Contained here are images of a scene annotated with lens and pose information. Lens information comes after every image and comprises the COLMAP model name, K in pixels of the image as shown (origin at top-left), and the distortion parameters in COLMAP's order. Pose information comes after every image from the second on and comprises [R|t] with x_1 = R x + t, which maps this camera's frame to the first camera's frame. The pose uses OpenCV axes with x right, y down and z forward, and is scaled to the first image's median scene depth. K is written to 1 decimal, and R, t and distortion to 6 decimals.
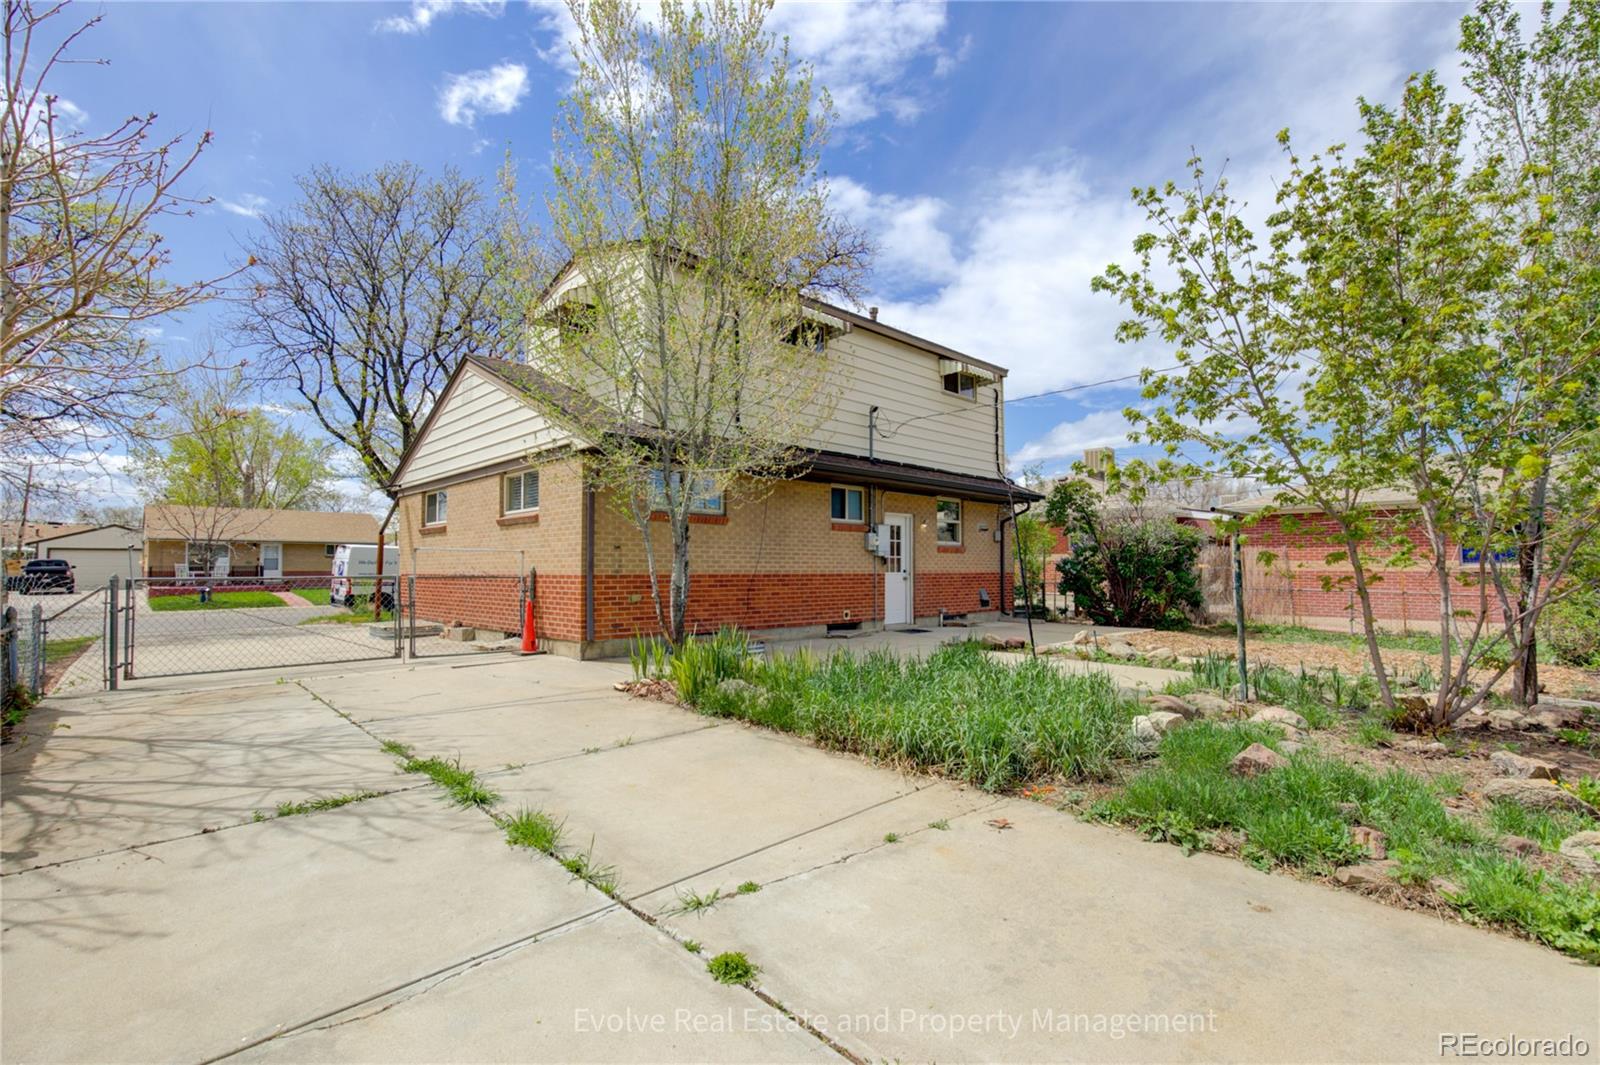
lens RADIAL K [[735.7, 0, 799.4], [0, 735.7, 532.3], [0, 0, 1]] dist [-0.002632, 0.000901]
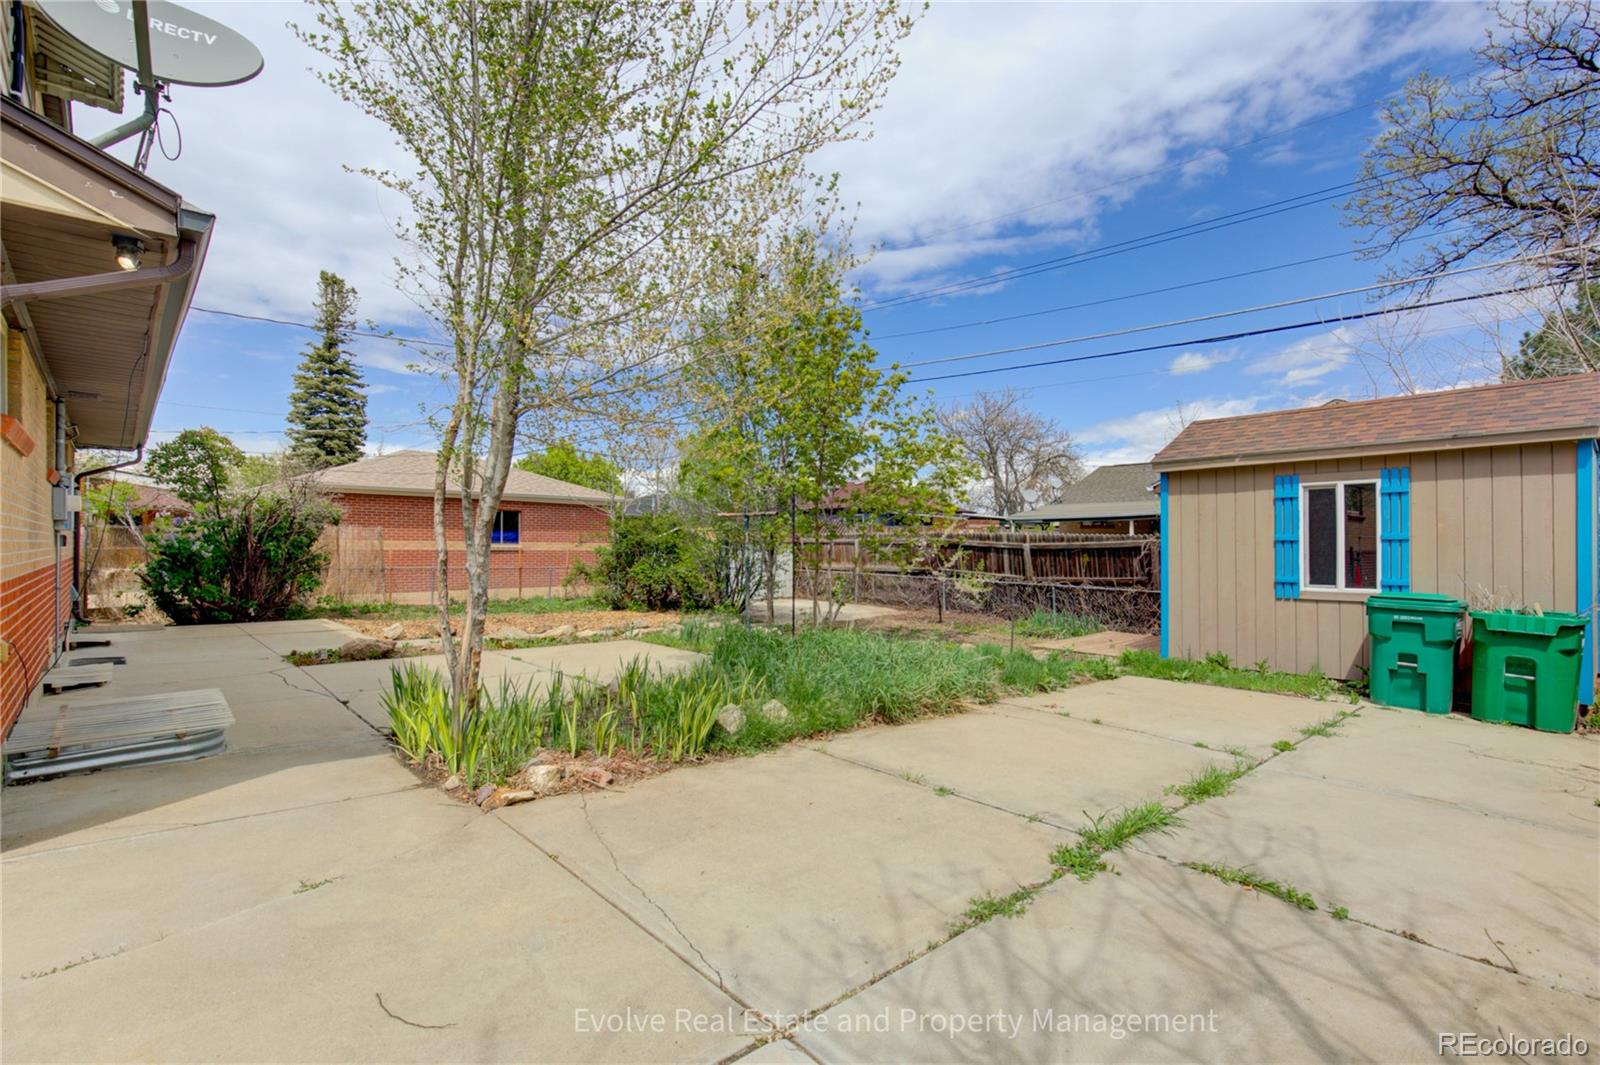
lens RADIAL K [[735.7, 0, 804.5], [0, 735.7, 534.9], [0, 0, 1]] dist [-0.002632, 0.000901]
pose [[0.022683, 0.011680, 0.999674, -1.418080], [-0.054270, 0.998472, -0.010435, 0.030763], [-0.998269, -0.054015, 0.023282, 1.459123]]
